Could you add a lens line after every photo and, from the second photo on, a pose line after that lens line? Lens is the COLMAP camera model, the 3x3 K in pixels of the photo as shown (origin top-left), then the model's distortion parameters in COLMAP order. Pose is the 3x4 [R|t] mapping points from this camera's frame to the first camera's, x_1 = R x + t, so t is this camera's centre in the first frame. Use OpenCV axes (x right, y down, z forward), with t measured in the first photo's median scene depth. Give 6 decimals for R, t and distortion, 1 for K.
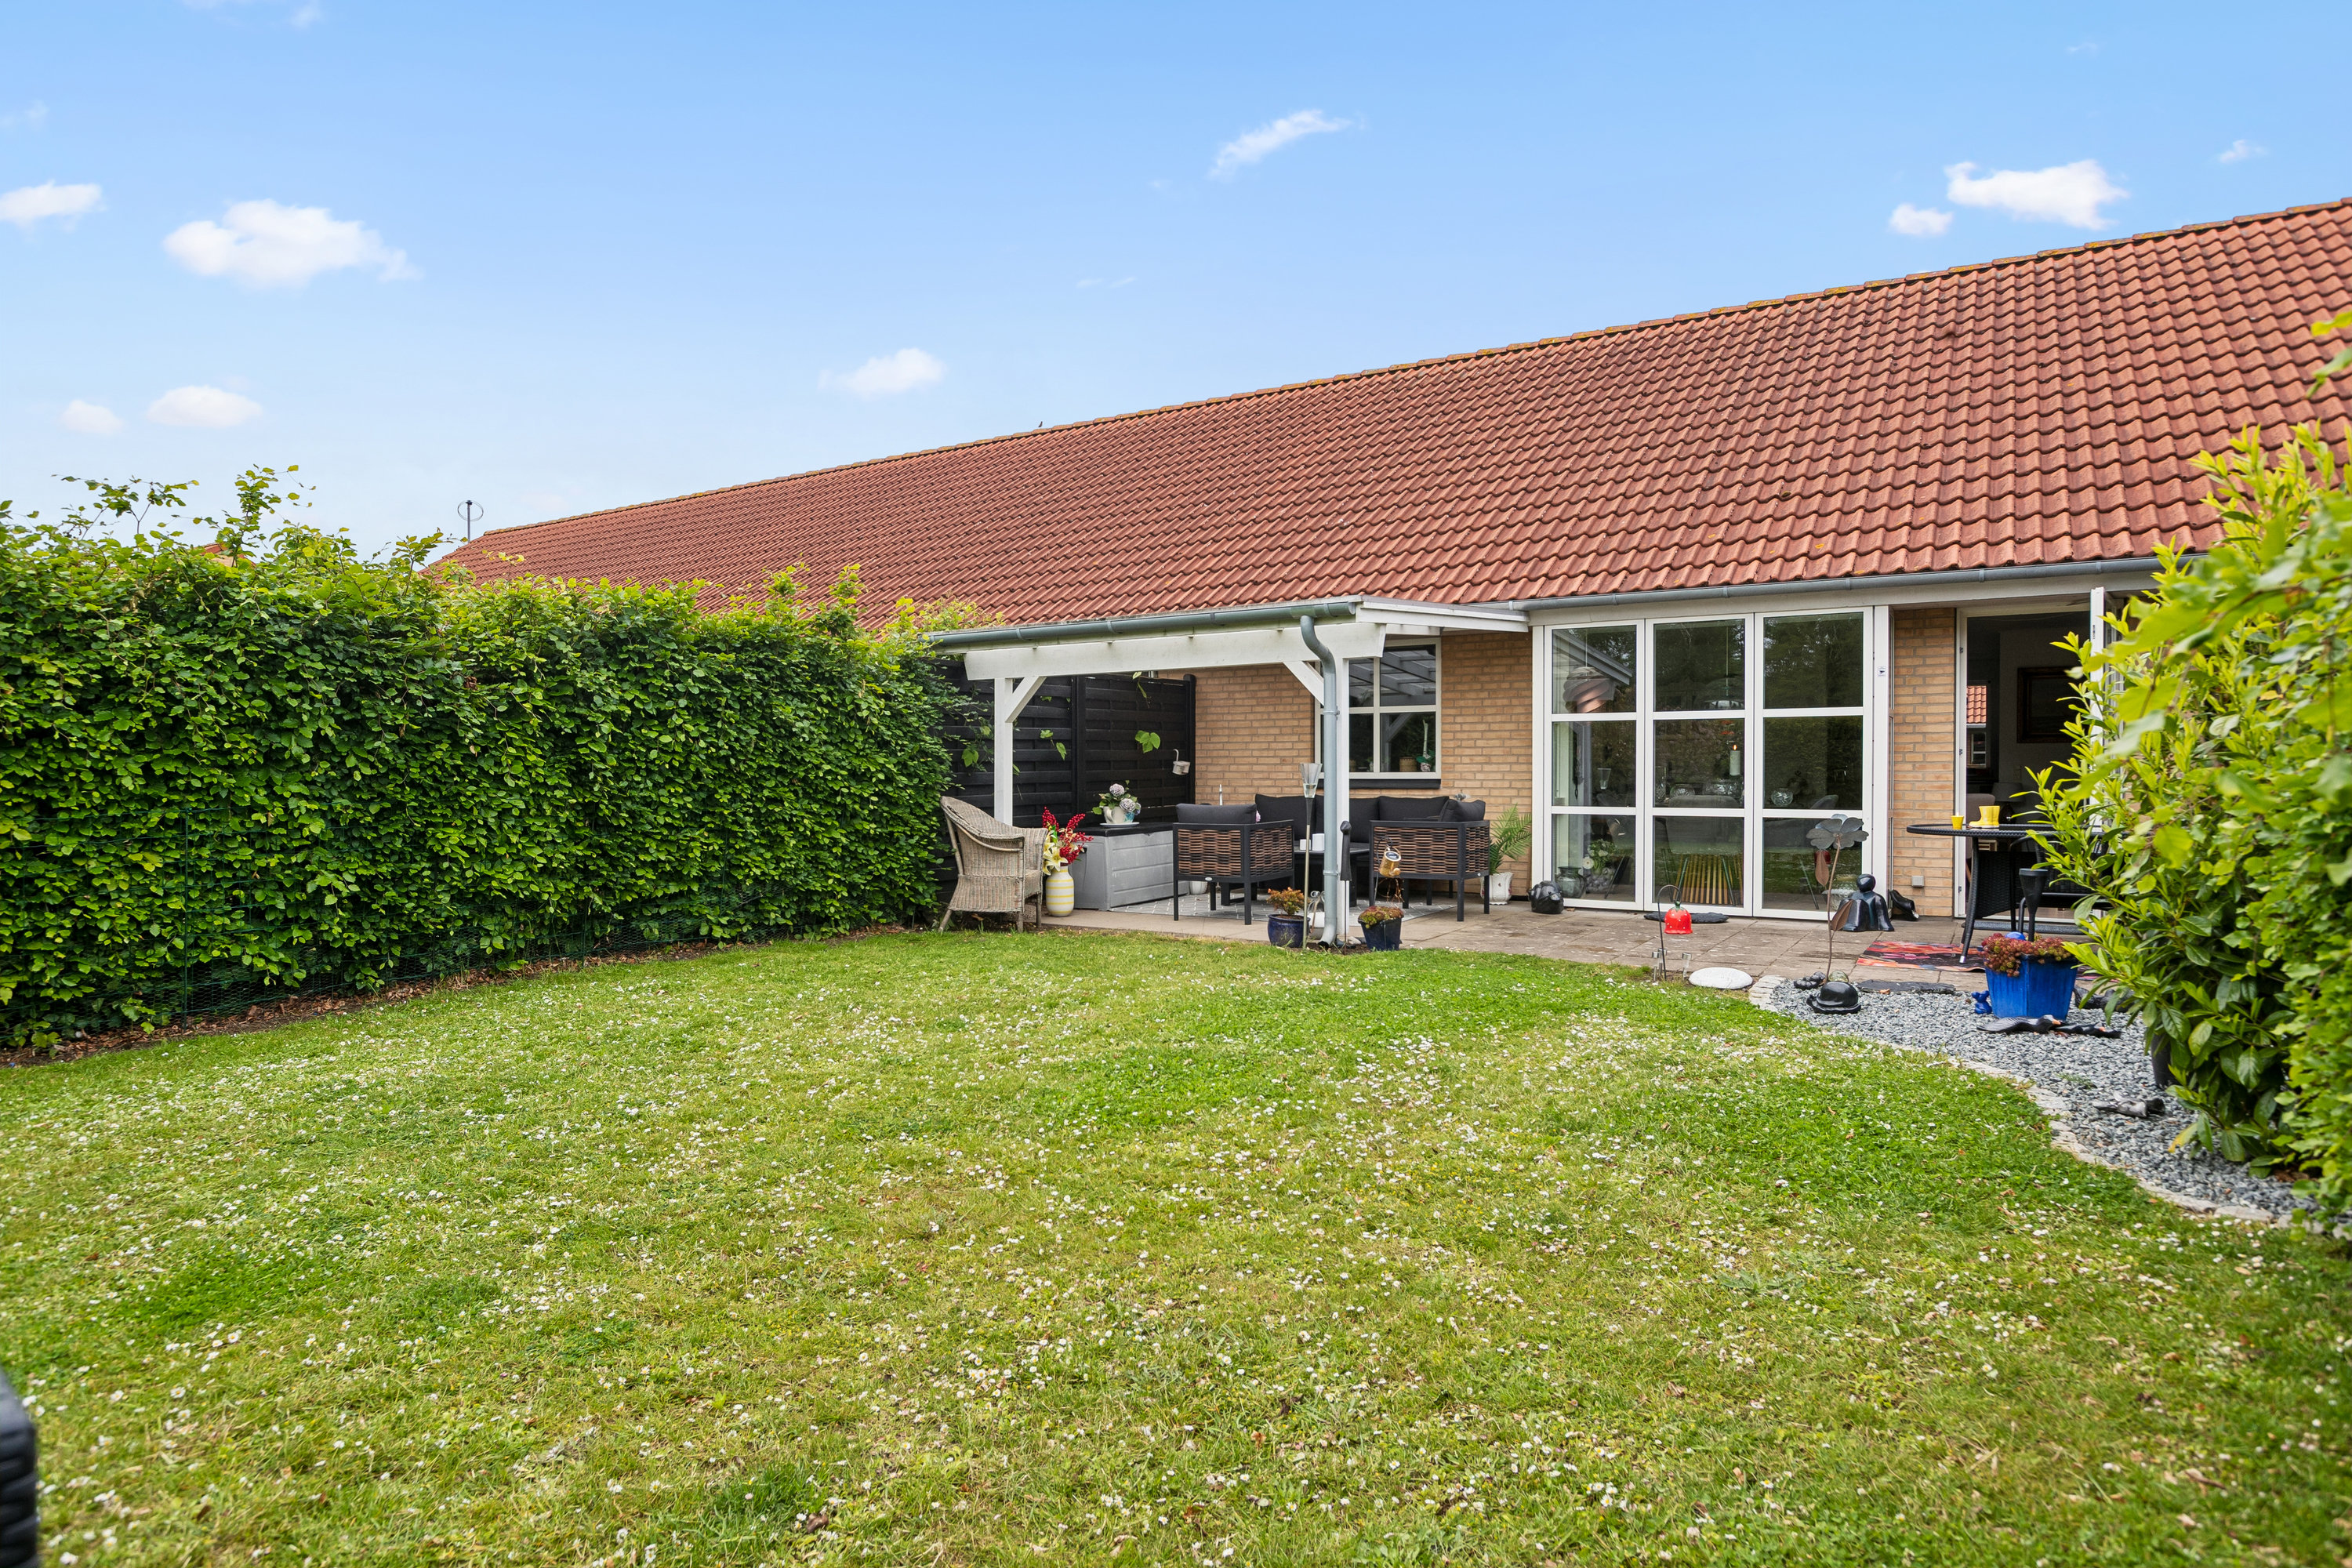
lens RADIAL K [[1627.6, 0, 1176.0], [0, 1627.6, 784.0], [0, 0, 1]] dist [0.005684, 0.006960]
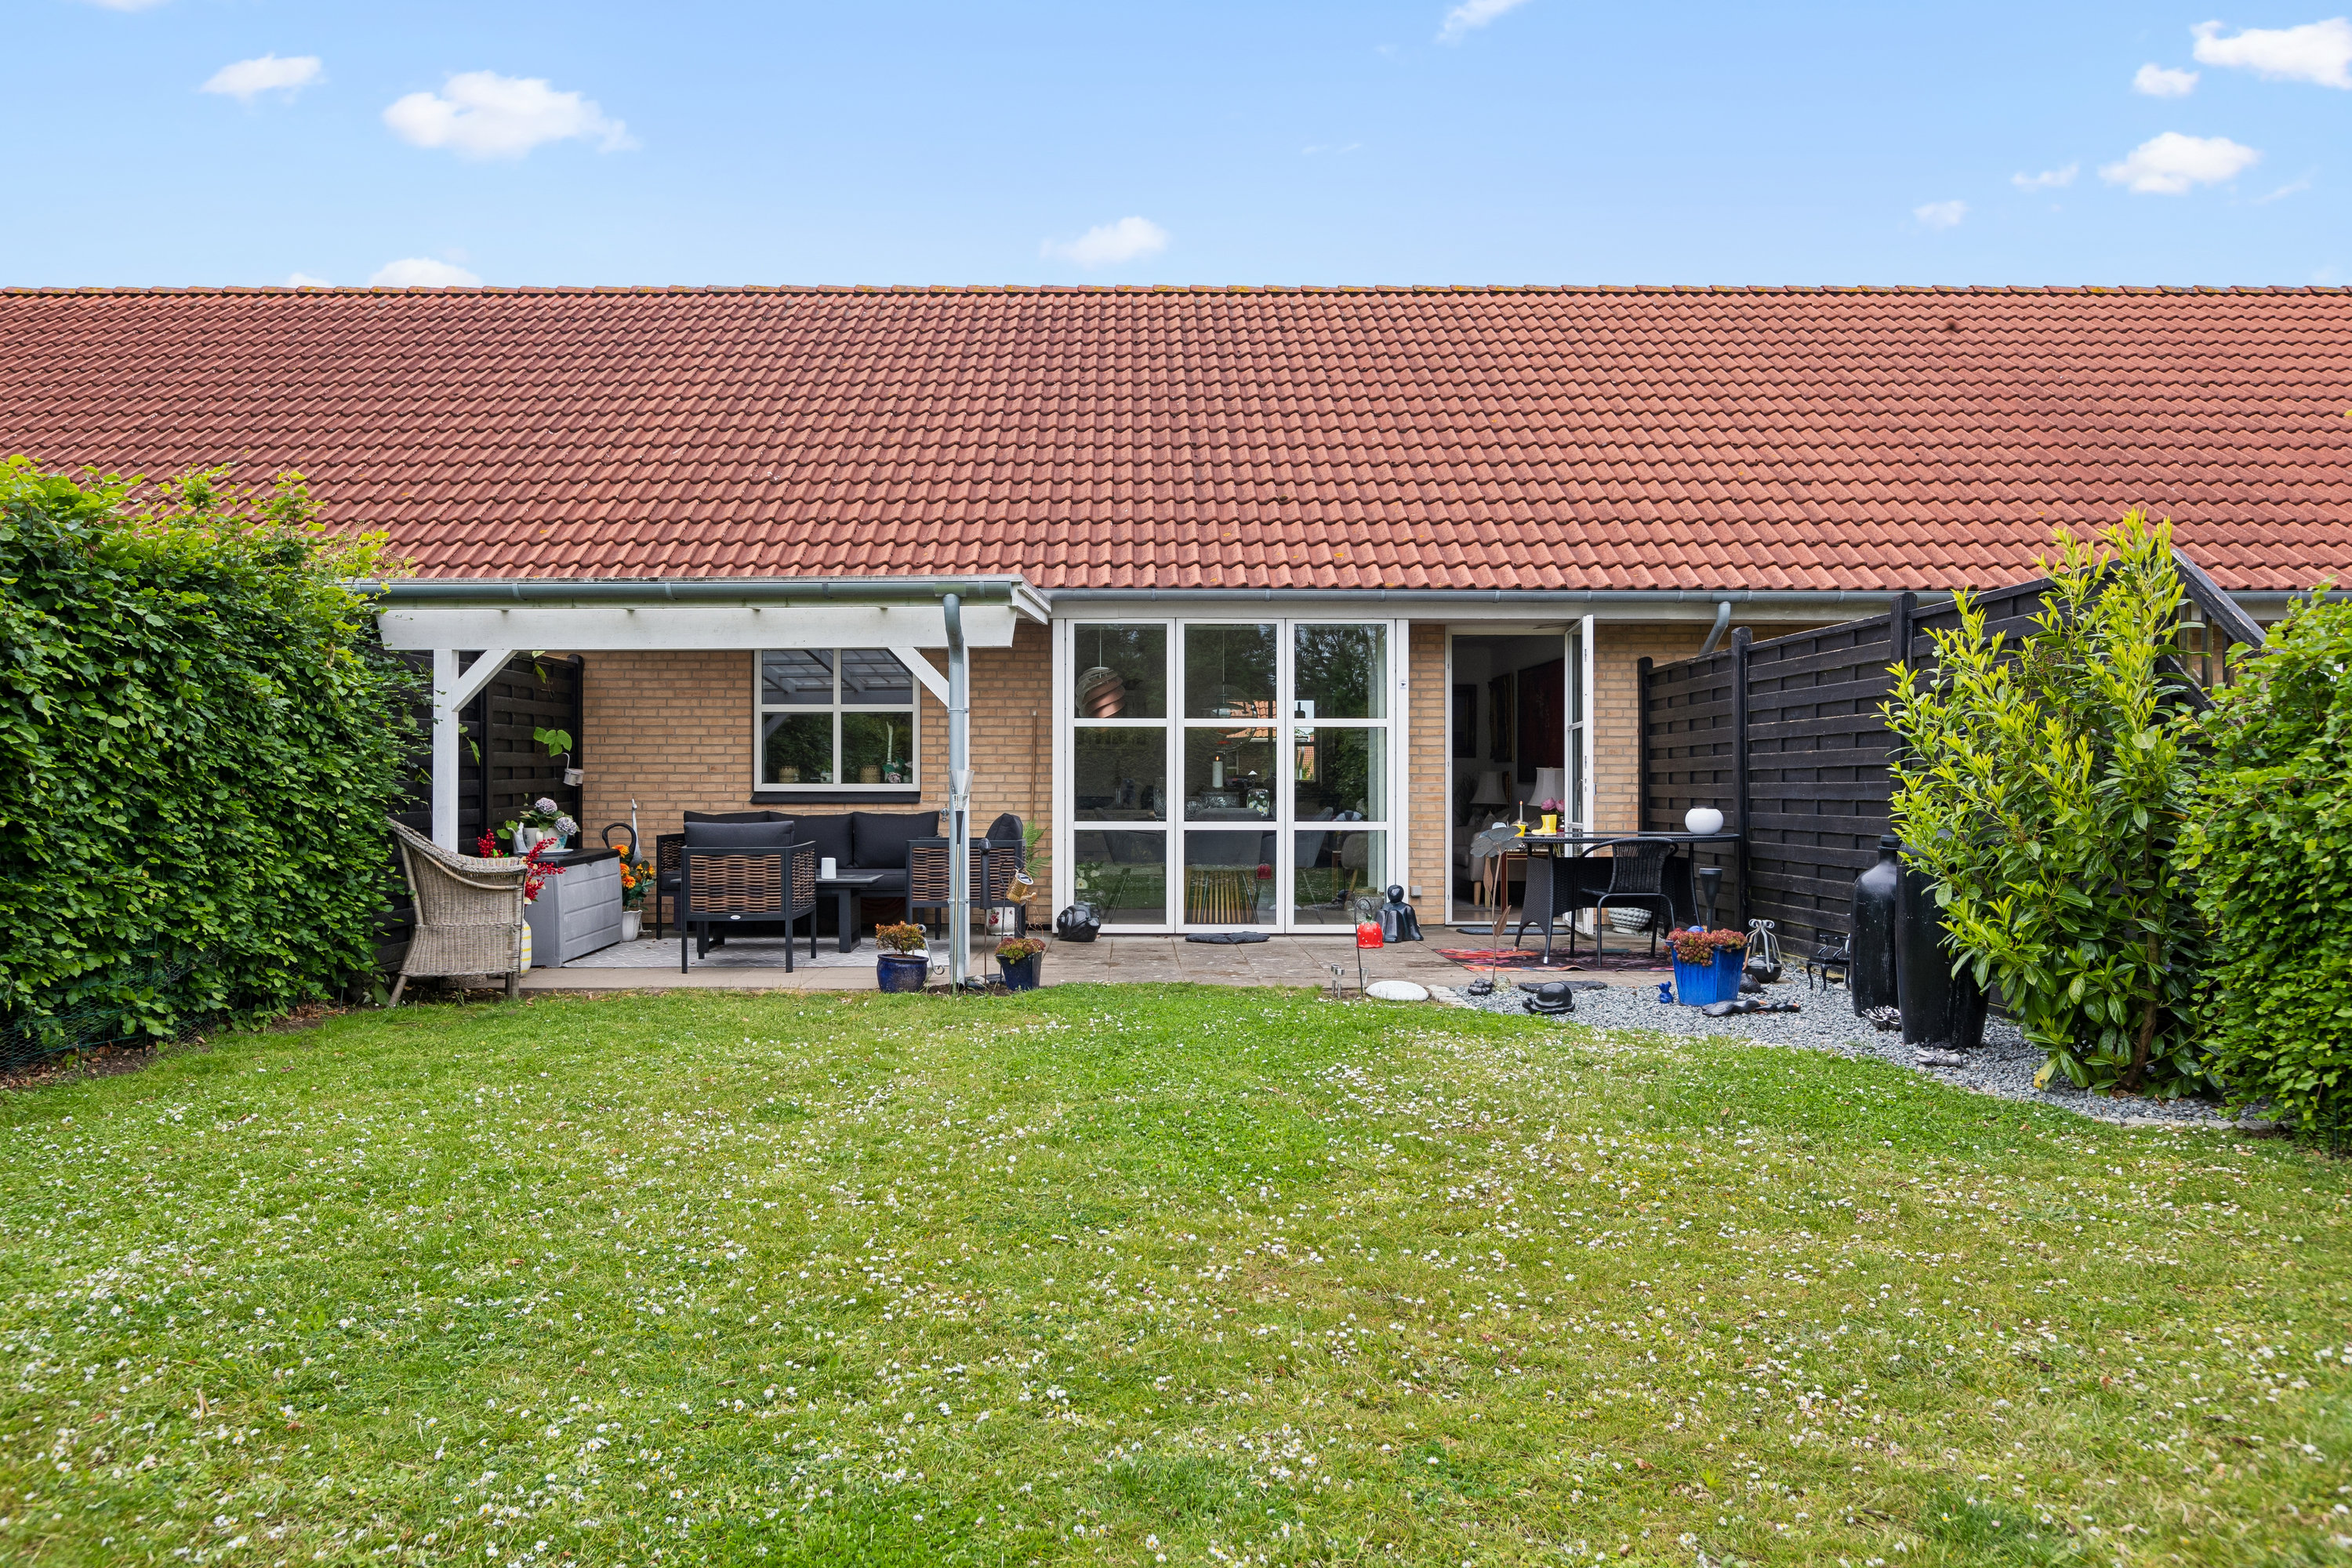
lens RADIAL K [[1784.8, 0, 1176.0], [0, 1784.8, 784.0], [0, 0, 1]] dist [-0.010052, -0.106101]
pose [[0.808103, 0.003117, 0.589034, -0.321765], [0.003836, 0.999937, -0.010554, 0.003789], [-0.589029, 0.010788, 0.808040, 0.182741]]
